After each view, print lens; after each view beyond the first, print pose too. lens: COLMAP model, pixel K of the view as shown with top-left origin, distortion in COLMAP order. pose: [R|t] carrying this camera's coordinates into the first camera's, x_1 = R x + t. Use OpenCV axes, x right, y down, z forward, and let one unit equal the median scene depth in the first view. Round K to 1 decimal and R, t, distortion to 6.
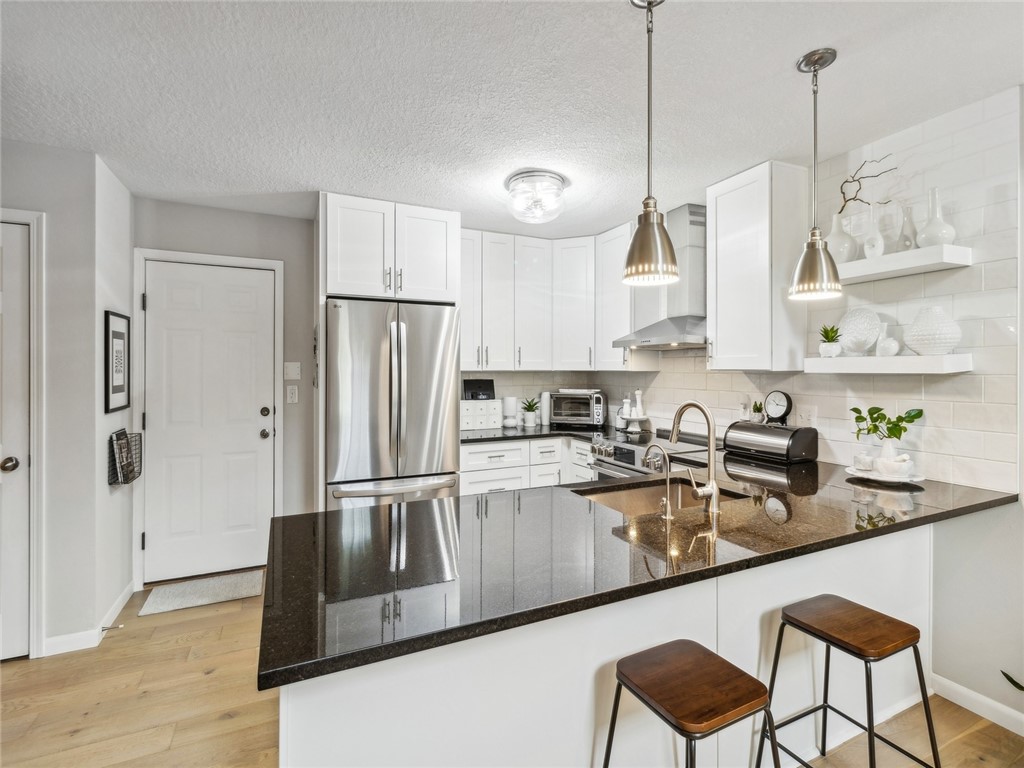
lens RADIAL K [[479.0, 0, 501.1], [0, 479.0, 369.3], [0, 0, 1]] dist [-0.000837, 0.000167]
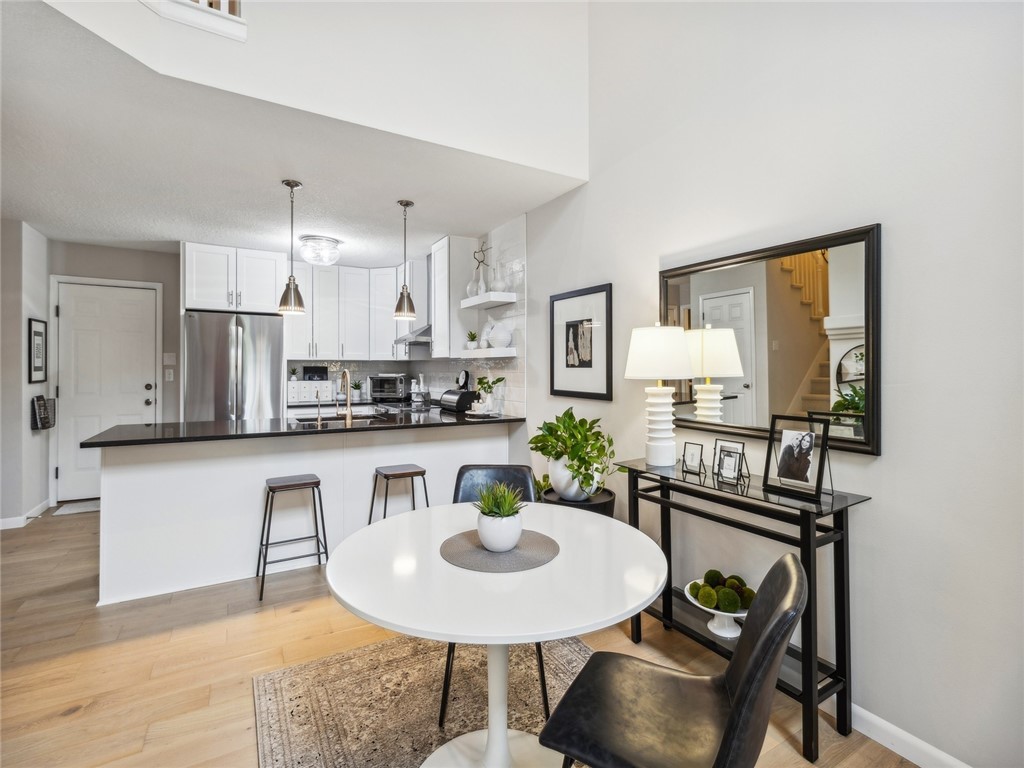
lens RADIAL K [[479.0, 0, 505.0], [0, 479.0, 368.4], [0, 0, 1]] dist [-0.000837, 0.000167]
pose [[0.995792, 0.001530, 0.091625, 0.506007], [-0.001727, 0.999996, 0.002076, 0.031213], [-0.091622, -0.002225, 0.995791, -0.611821]]
